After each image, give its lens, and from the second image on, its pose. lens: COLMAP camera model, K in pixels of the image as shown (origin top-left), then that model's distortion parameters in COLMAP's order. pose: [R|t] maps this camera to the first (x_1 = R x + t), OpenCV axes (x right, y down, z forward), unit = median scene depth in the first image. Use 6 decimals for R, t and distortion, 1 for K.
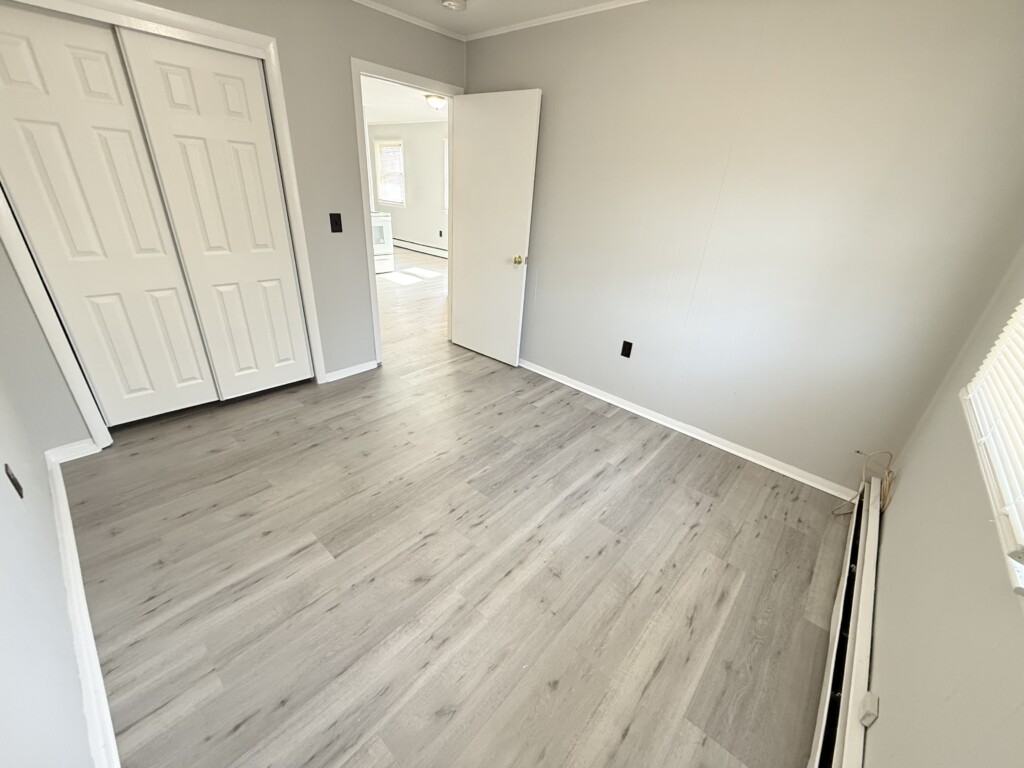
lens RADIAL K [[407.5, 0, 510.2], [0, 407.5, 383.3], [0, 0, 1]] dist [0.000300, -0.000467]
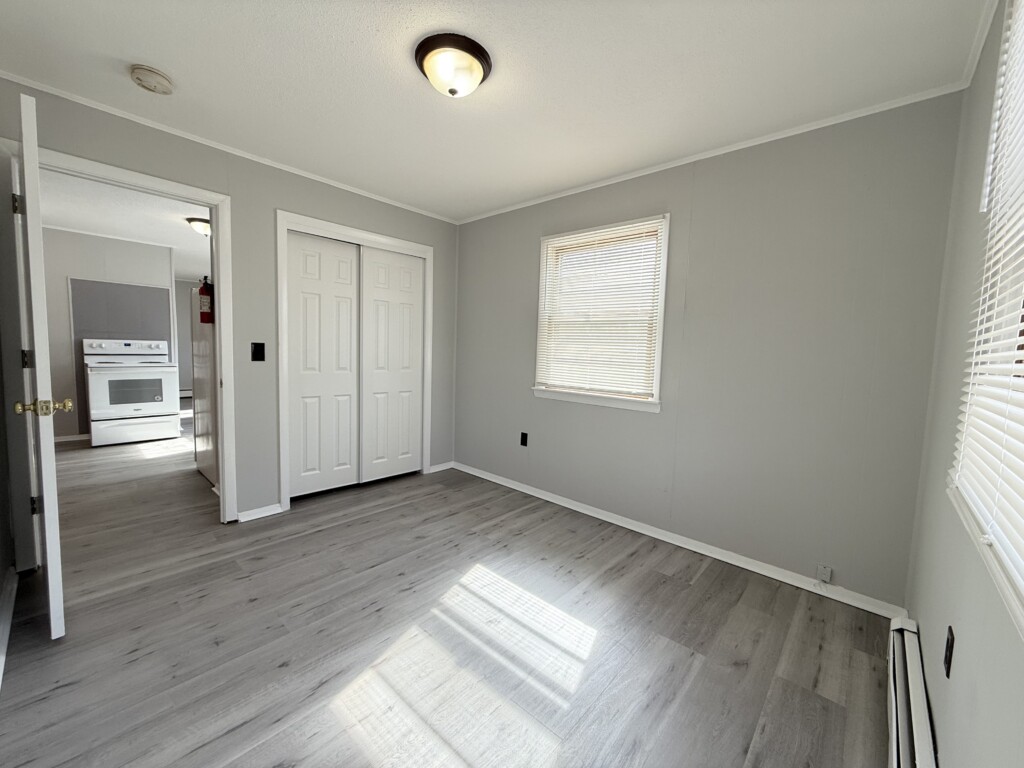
lens RADIAL K [[407.5, 0, 510.2], [0, 407.5, 383.3], [0, 0, 1]] dist [0.000300, -0.000467]
pose [[0.991215, 0.048392, 0.123086, -0.374691], [-0.007646, 0.950066, -0.311954, 0.124726], [-0.132036, 0.308272, 0.942091, -0.310485]]
